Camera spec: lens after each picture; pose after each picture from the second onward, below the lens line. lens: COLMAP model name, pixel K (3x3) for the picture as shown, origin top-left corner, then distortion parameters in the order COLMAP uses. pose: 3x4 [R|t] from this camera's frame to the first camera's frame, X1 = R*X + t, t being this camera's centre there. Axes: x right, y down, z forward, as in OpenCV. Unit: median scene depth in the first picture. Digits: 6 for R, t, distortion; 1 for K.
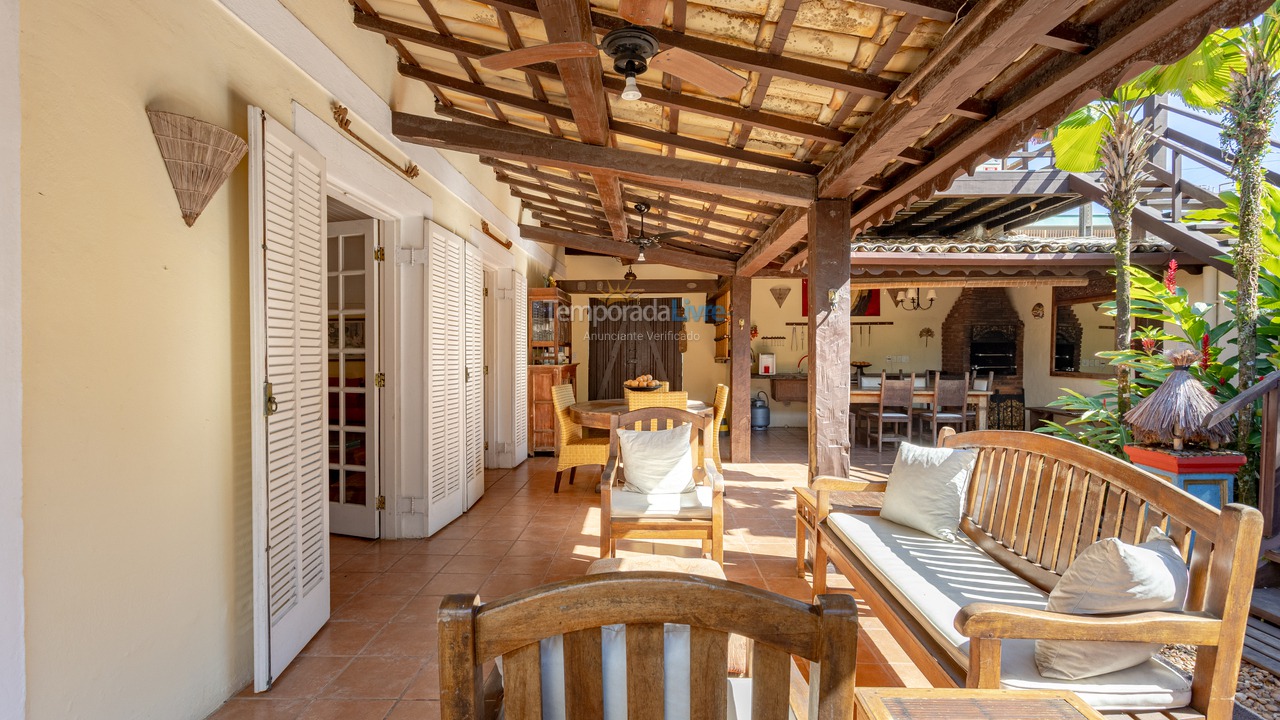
lens RADIAL K [[588.3, 0, 638.5], [0, 588.3, 355.8], [0, 0, 1]] dist [0.002880, 0.002145]
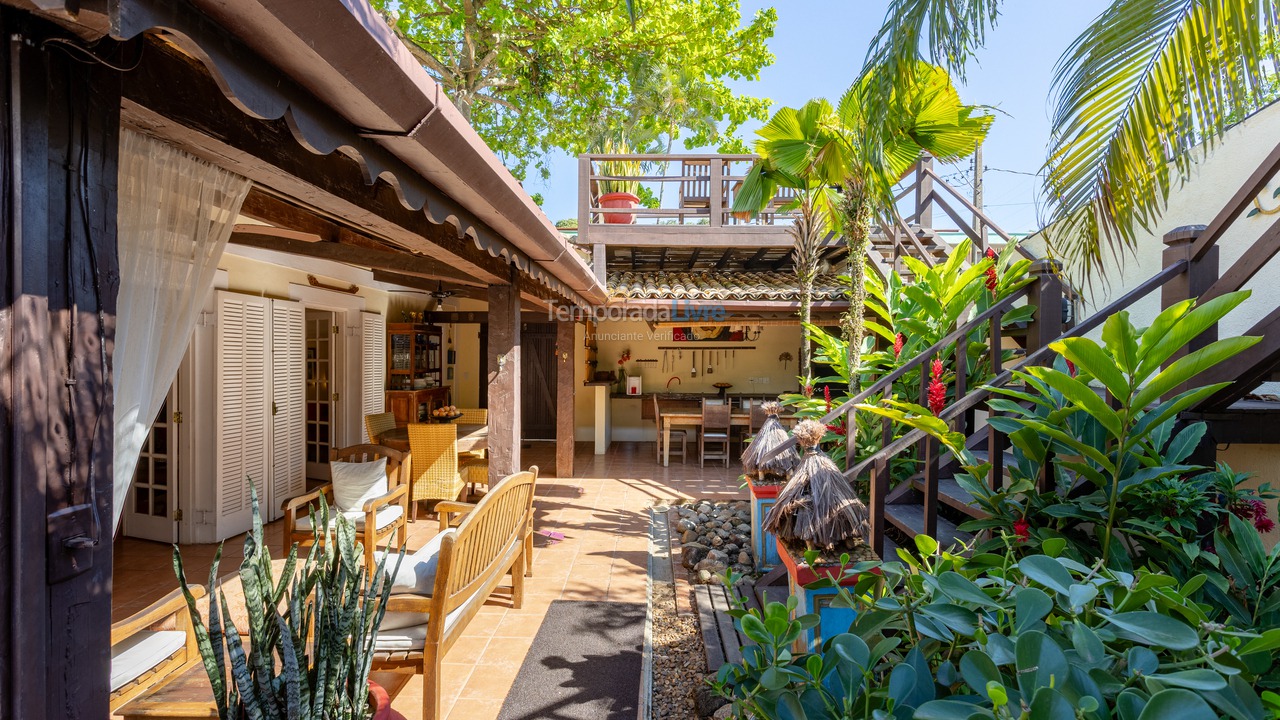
lens RADIAL K [[588.3, 0, 640.3], [0, 588.3, 355.7], [0, 0, 1]] dist [0.002880, 0.002145]
pose [[0.999976, 0.005939, -0.003456, 0.537609], [-0.005946, 0.999980, -0.002046, -0.091758], [0.003443, 0.002067, 0.999992, -0.250117]]
